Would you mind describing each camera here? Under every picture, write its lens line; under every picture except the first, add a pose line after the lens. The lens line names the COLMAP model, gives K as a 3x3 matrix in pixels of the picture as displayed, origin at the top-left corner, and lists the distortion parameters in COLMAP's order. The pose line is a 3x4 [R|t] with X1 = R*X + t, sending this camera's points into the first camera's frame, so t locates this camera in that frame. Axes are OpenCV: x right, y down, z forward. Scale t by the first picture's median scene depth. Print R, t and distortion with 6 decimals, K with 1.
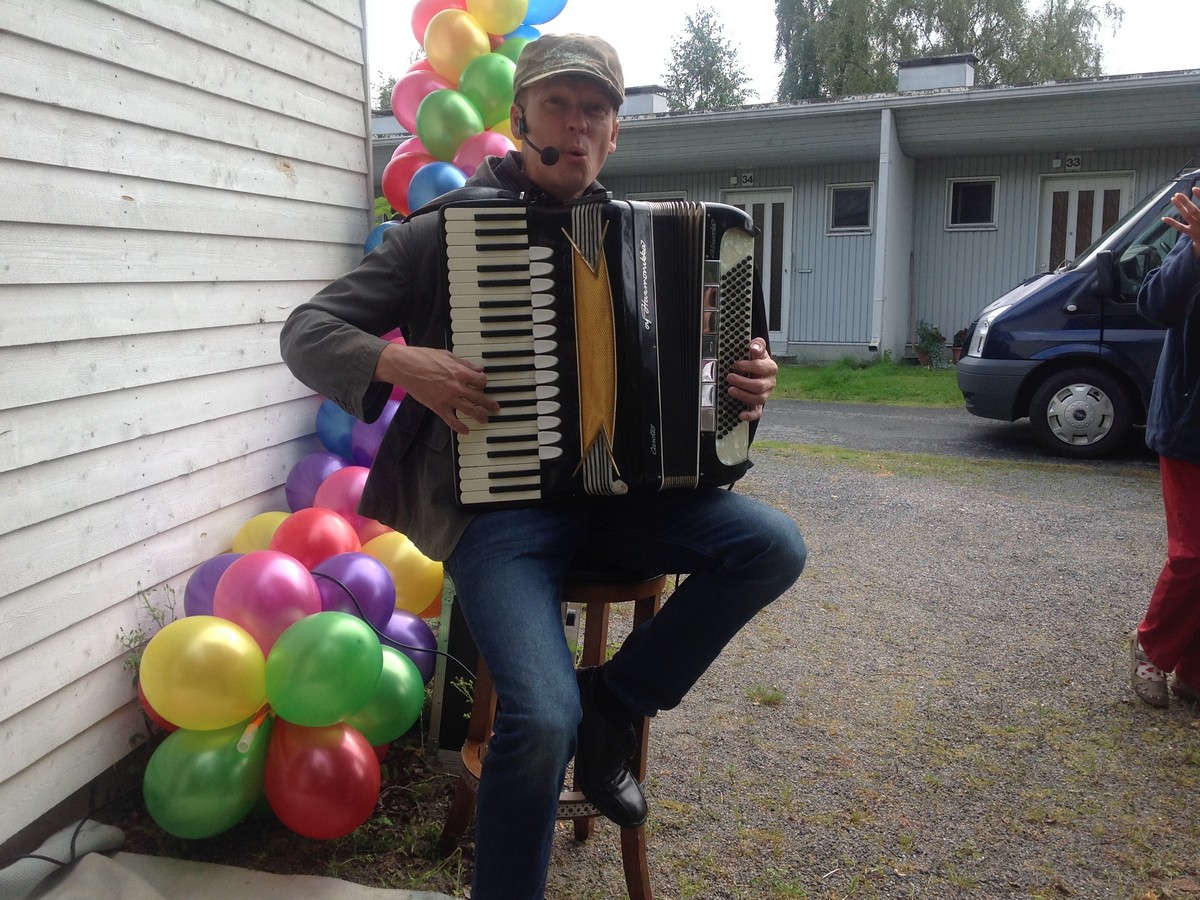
lens RADIAL K [[1205.0, 0, 599.4], [0, 1205.0, 446.6], [0, 0, 1]] dist [0.193828, -0.370618]
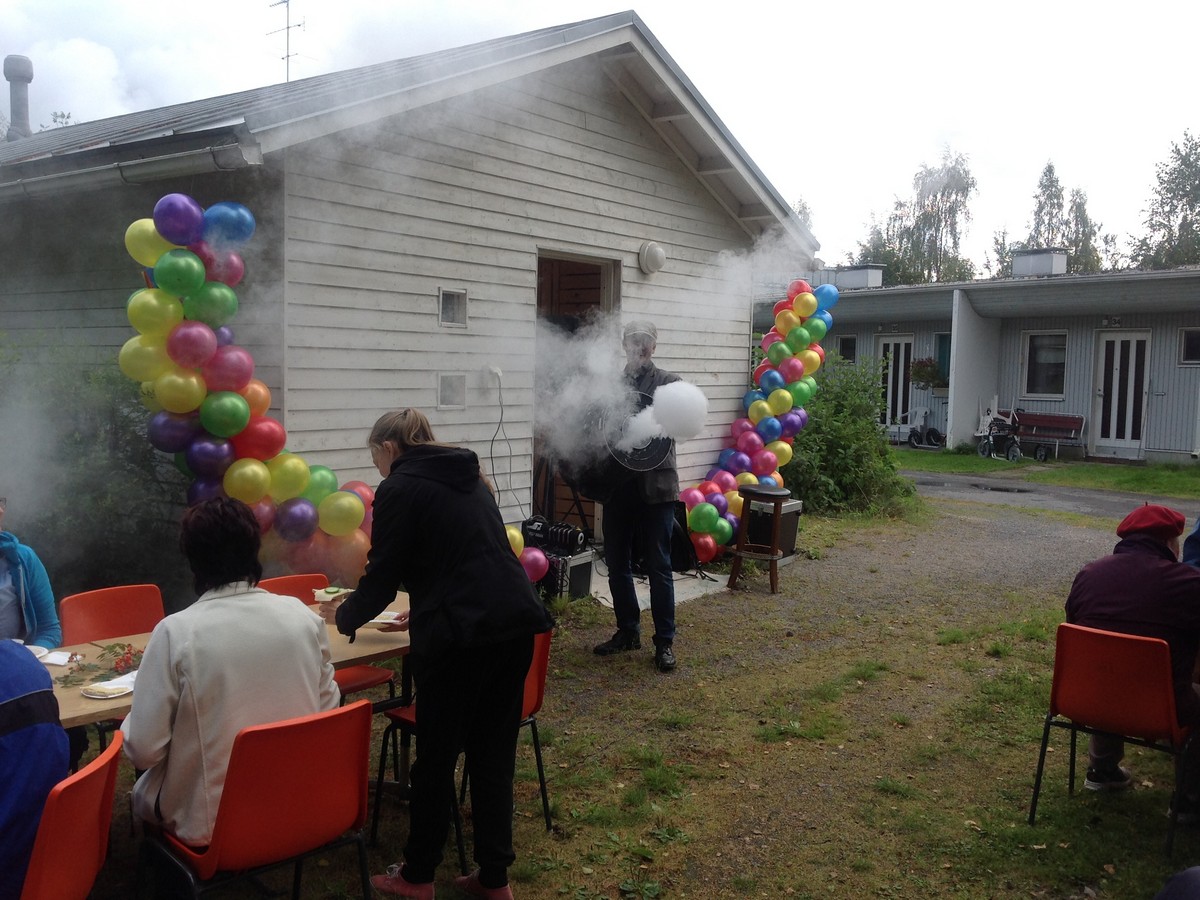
lens RADIAL K [[1205.0, 0, 599.4], [0, 1205.0, 446.6], [0, 0, 1]] dist [0.193828, -0.370618]
pose [[0.913729, 0.055523, -0.402514, 0.157367], [-0.084606, 0.994905, -0.054824, 0.031722], [0.397419, 0.084150, 0.913771, -0.414757]]
